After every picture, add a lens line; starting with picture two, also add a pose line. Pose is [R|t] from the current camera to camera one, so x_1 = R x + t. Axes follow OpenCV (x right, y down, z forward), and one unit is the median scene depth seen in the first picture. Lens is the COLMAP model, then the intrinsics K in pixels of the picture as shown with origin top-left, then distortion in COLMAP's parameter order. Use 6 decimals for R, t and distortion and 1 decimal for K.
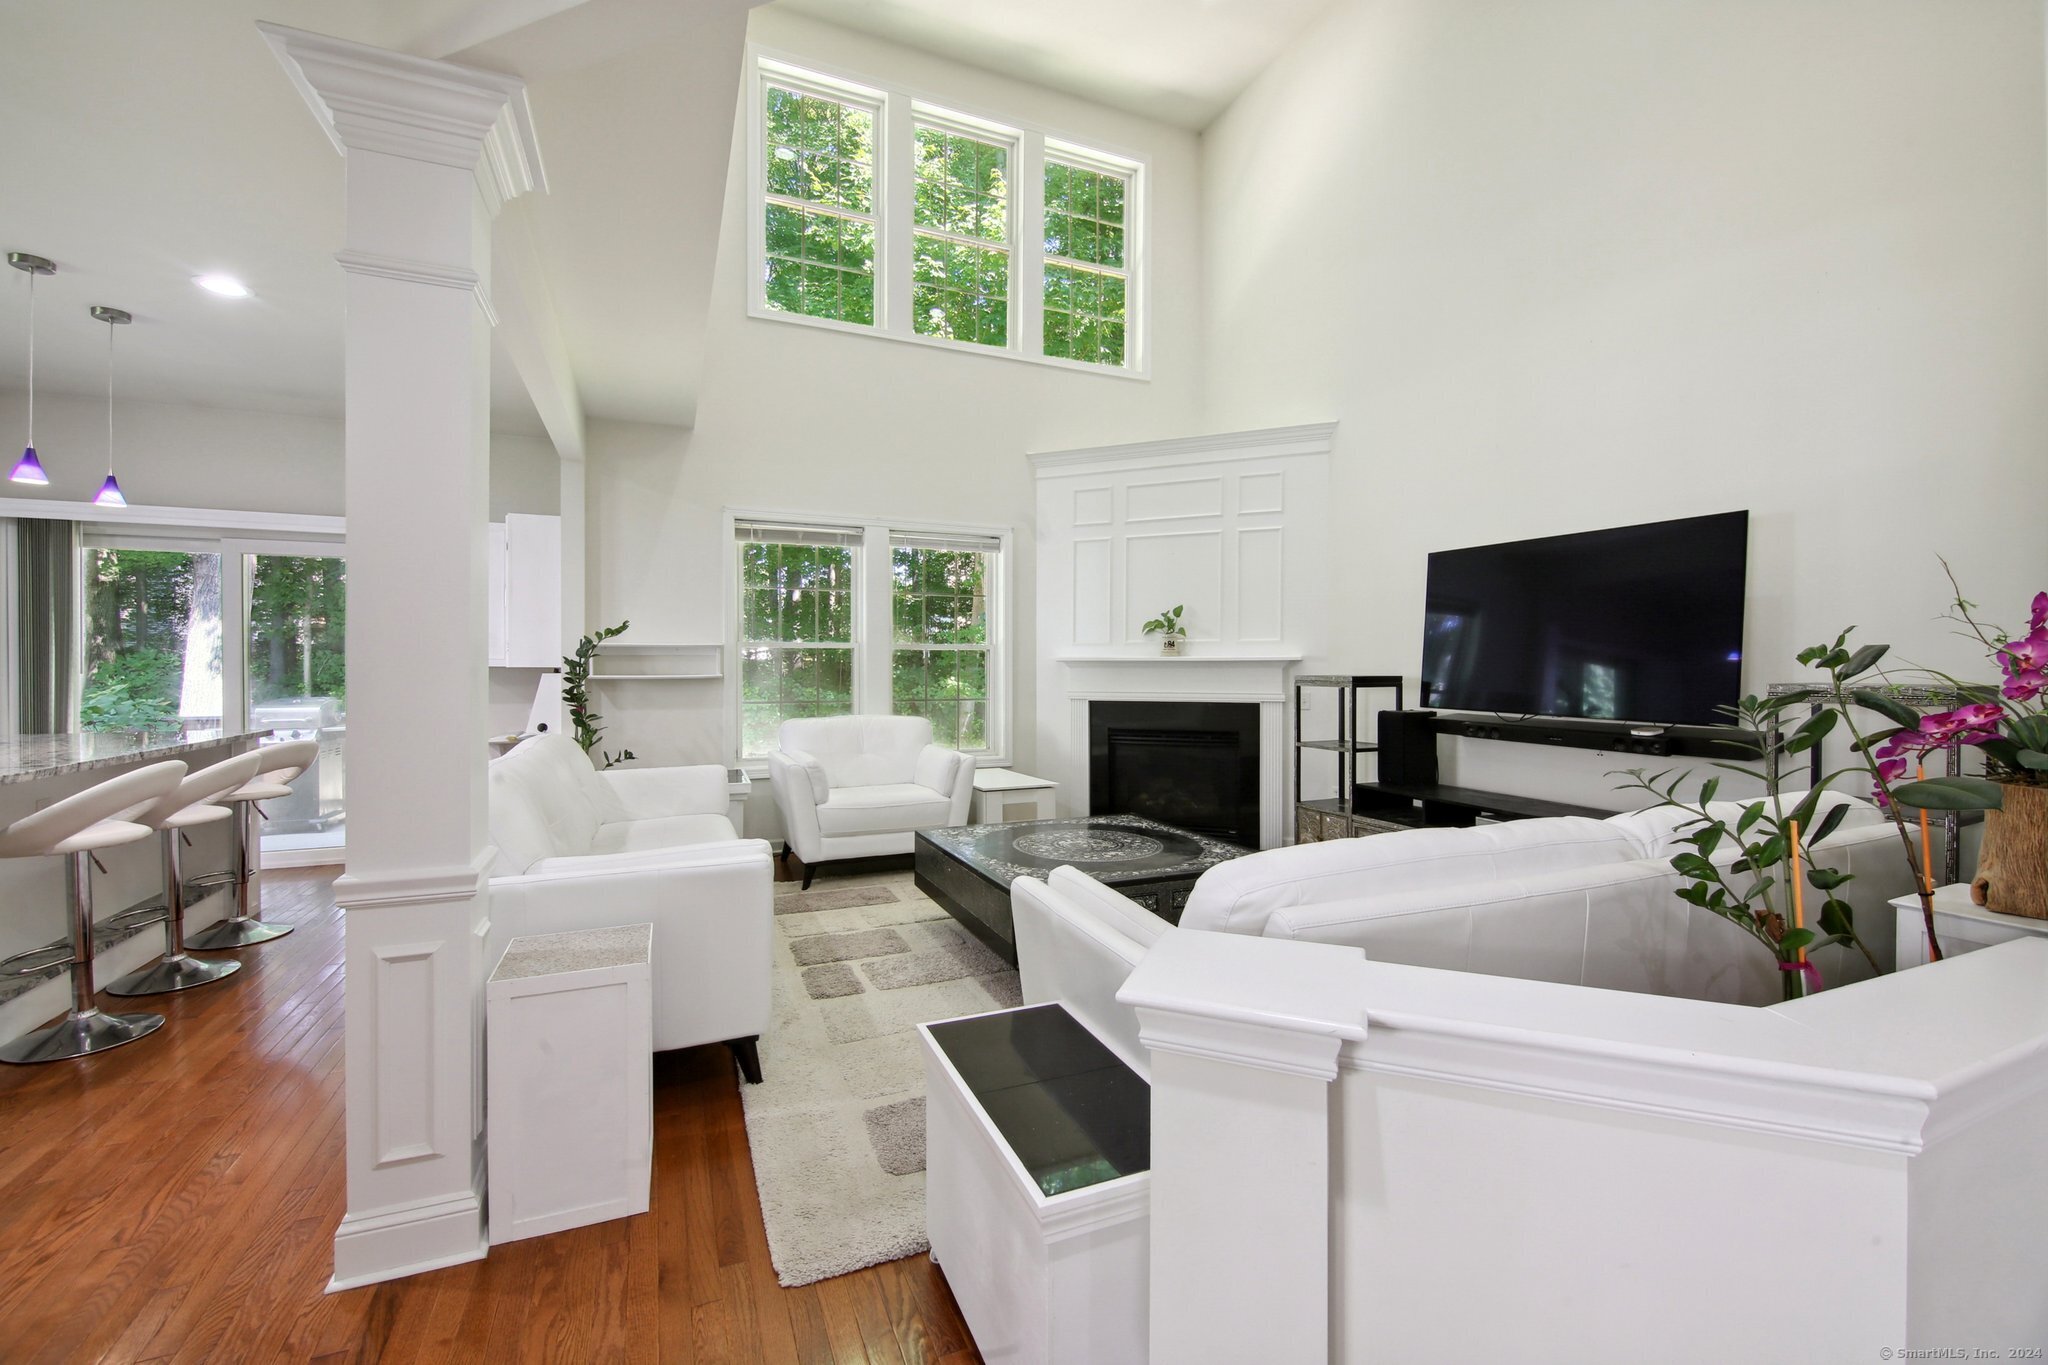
lens RADIAL K [[857.8, 0, 1024.2], [0, 857.8, 663.6], [0, 0, 1]] dist [0.002002, -0.000951]
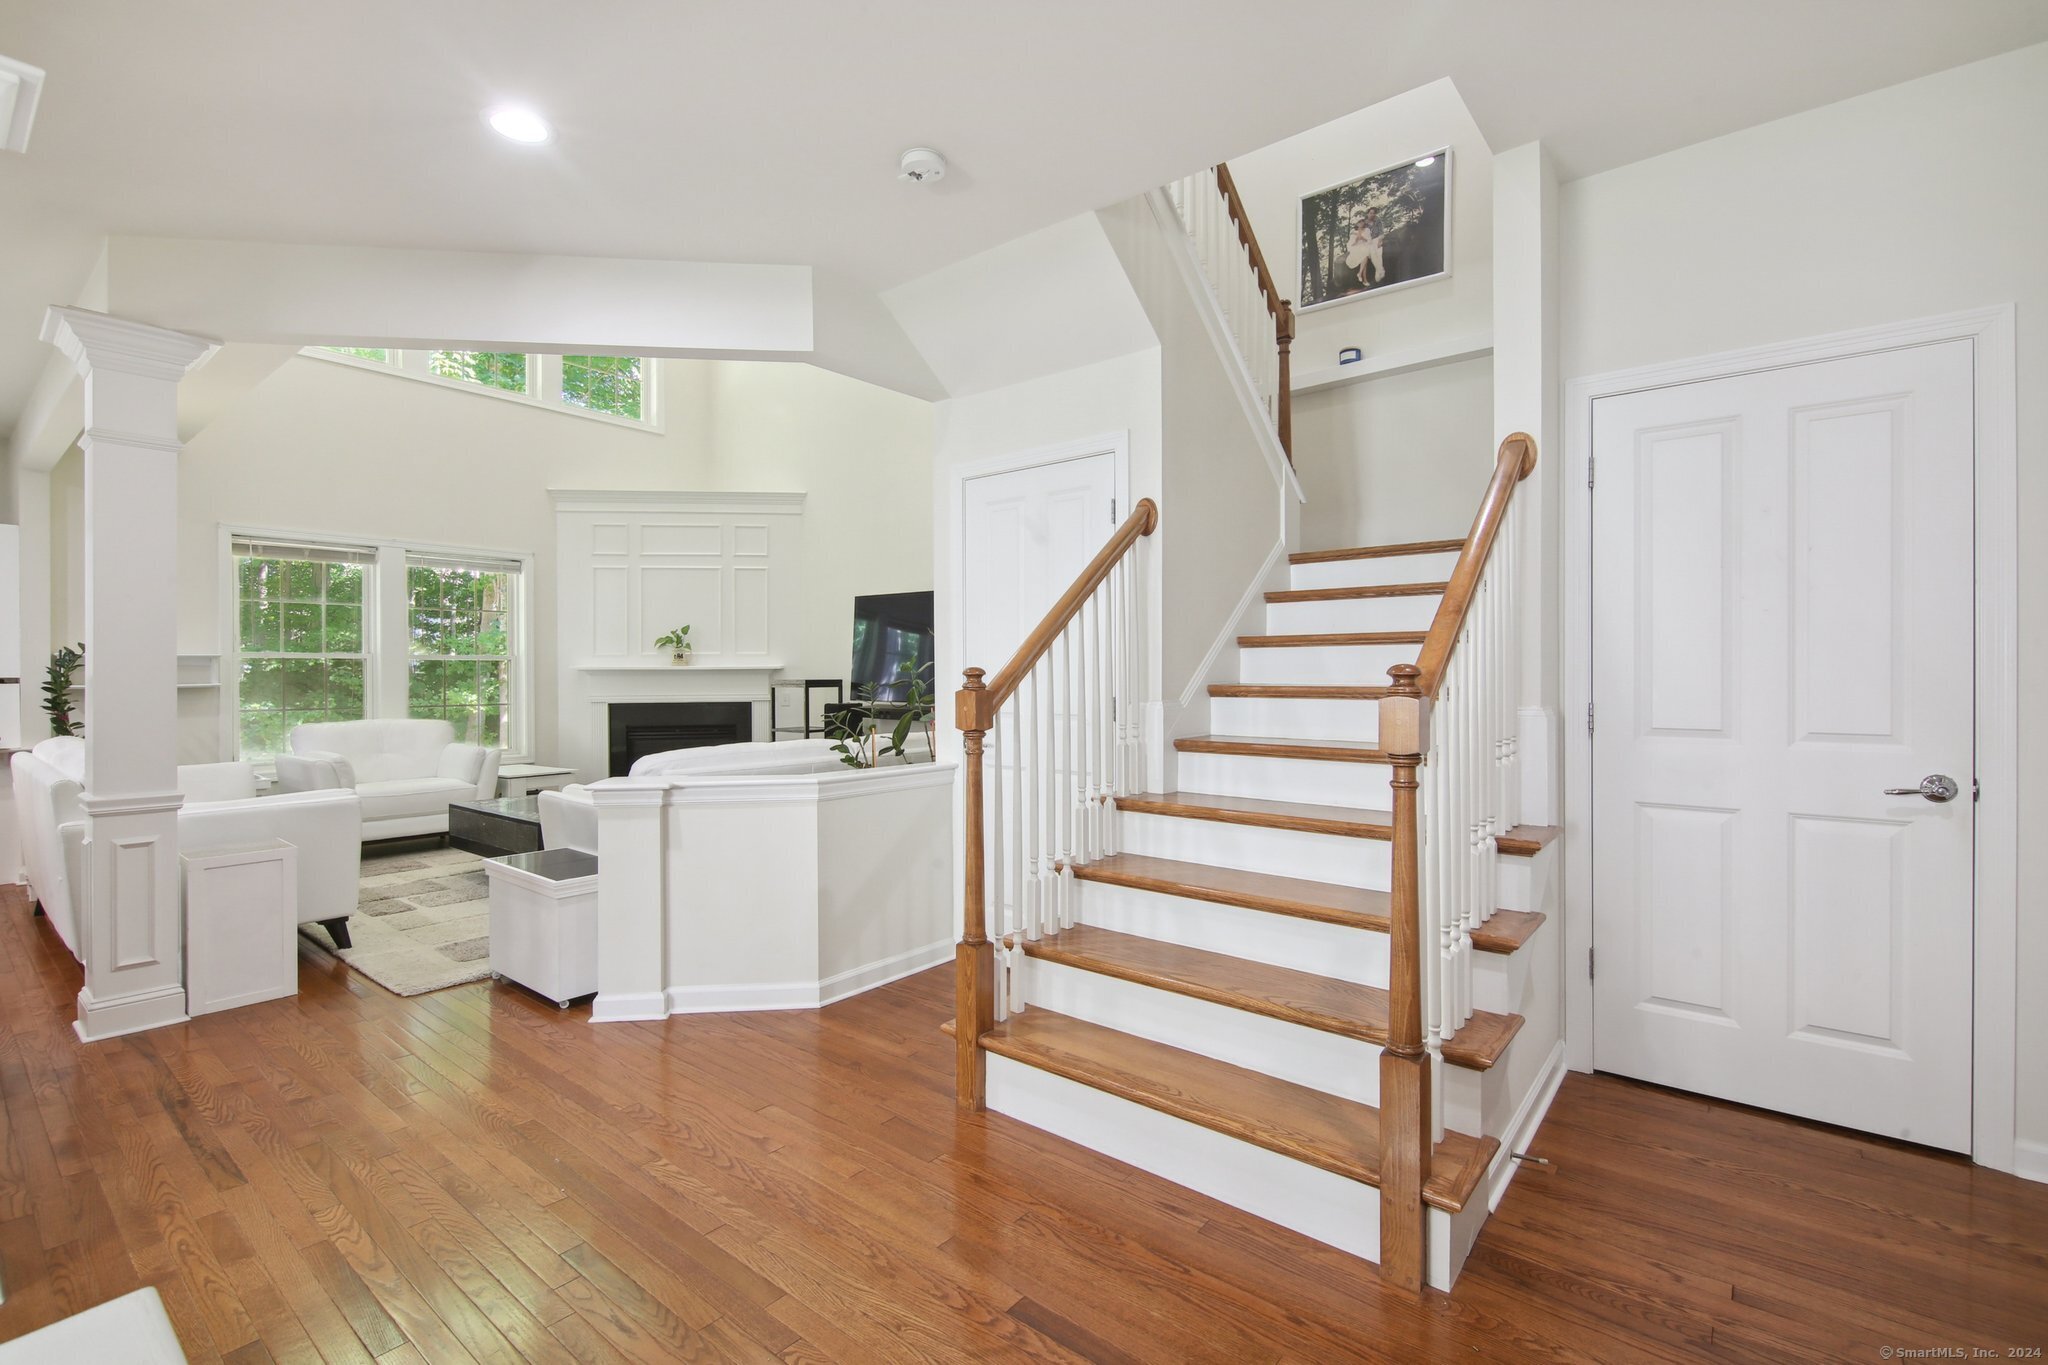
lens RADIAL K [[923.1, 0, 1049.5], [0, 923.1, 674.6], [0, 0, 1]] dist [-0.006952, -0.001756]
pose [[0.877483, -0.005285, 0.479578, 0.000498], [0.004342, 0.999986, 0.003074, 0.002657], [-0.479588, -0.000615, 0.877494, -0.453026]]
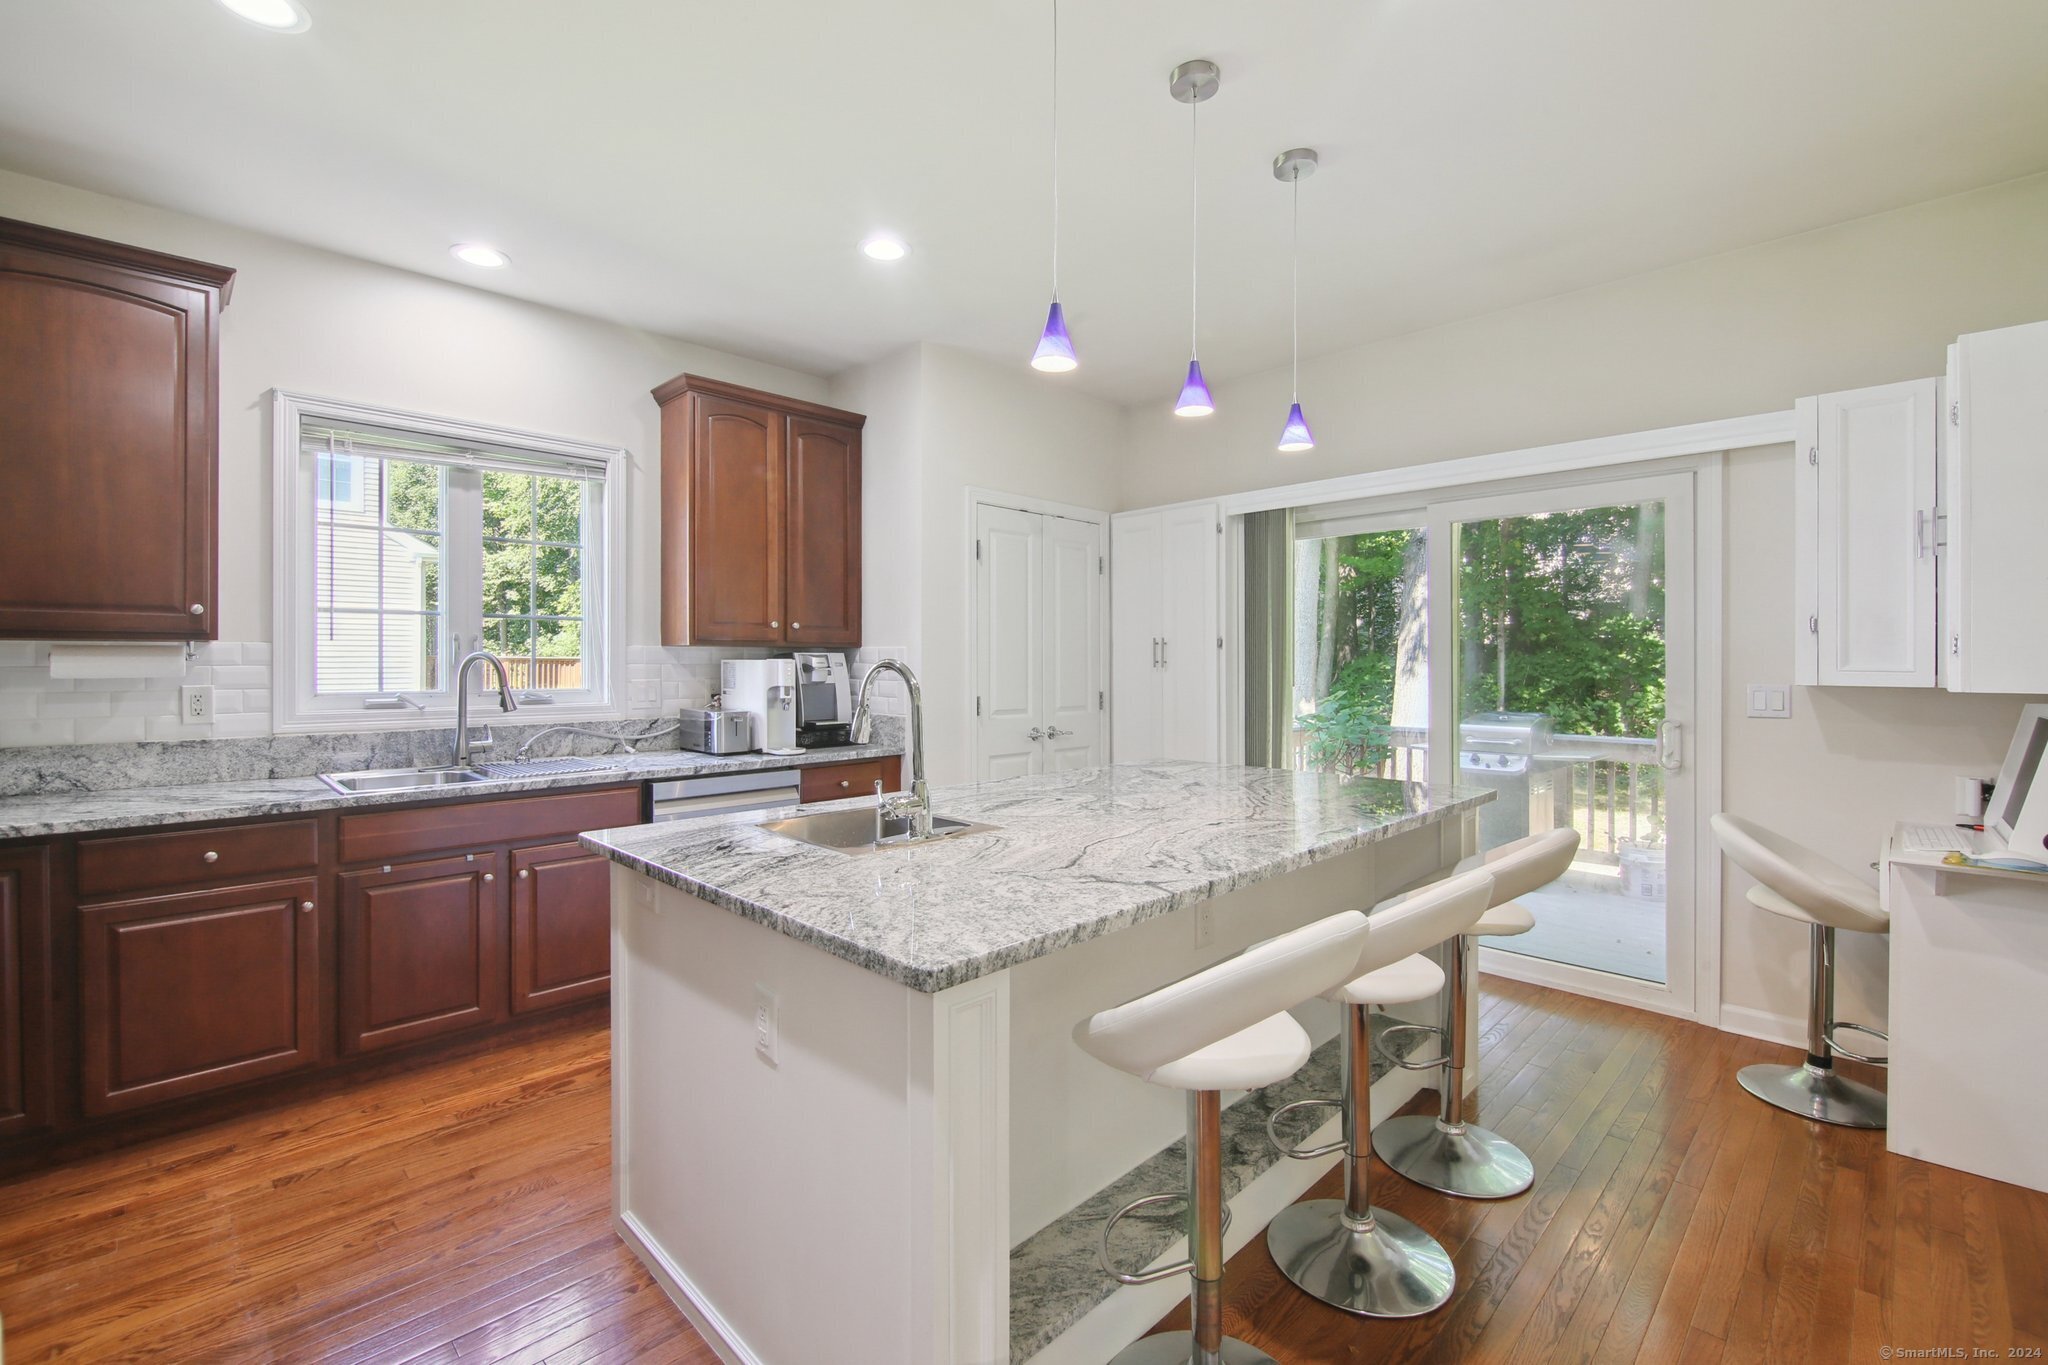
lens RADIAL K [[869.8, 0, 1015.8], [0, 869.8, 669.5], [0, 0, 1]] dist [0.000122, -0.001093]
pose [[0.367822, 0.003564, -0.929890, -0.332679], [0.003601, 0.999980, 0.005257, -0.009541], [0.929889, -0.005282, 0.367801, 0.355770]]
